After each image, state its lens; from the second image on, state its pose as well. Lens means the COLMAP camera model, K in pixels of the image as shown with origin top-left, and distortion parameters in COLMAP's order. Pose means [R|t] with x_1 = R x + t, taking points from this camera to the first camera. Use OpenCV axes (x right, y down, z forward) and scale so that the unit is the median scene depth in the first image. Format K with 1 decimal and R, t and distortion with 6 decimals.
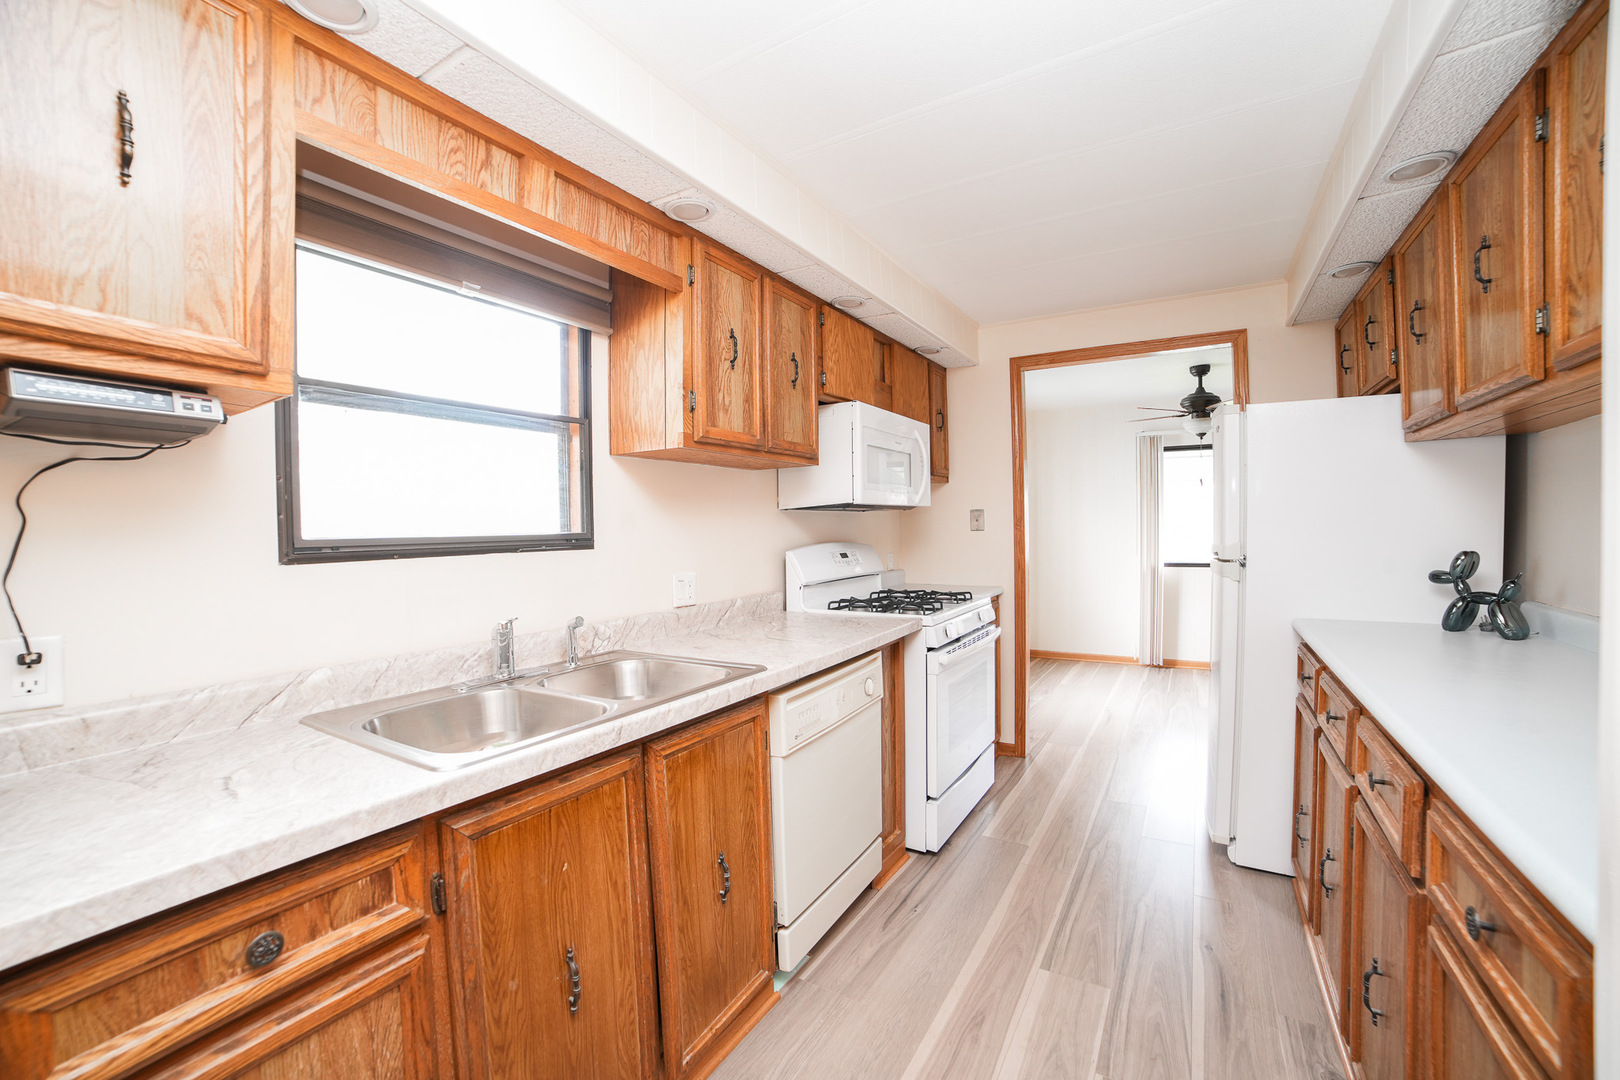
lens RADIAL K [[650.6, 0, 814.9], [0, 650.6, 543.4], [0, 0, 1]] dist [-0.107944, 0.037304]
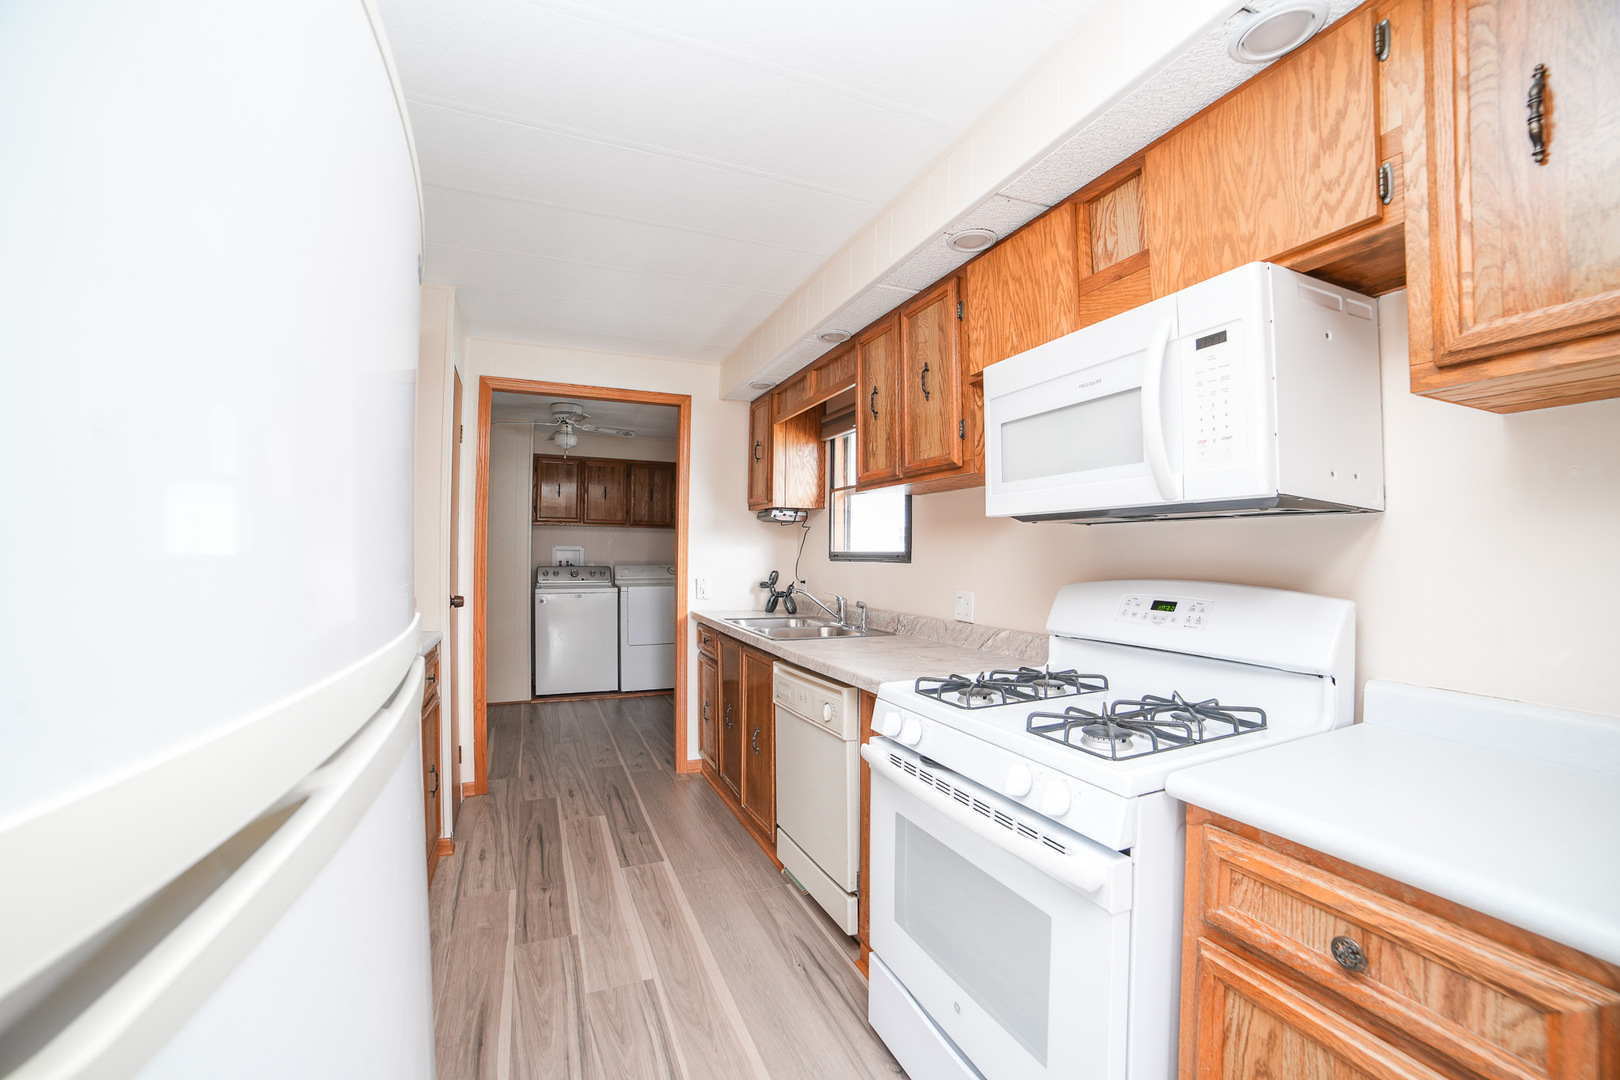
lens RADIAL K [[650.6, 0, 814.9], [0, 650.6, 543.4], [0, 0, 1]] dist [-0.107944, 0.037304]
pose [[-0.576496, 0.007118, -0.817069, 0.961577], [-0.010211, 0.999821, 0.015914, -0.056587], [0.817036, 0.017517, -0.576321, 1.653399]]
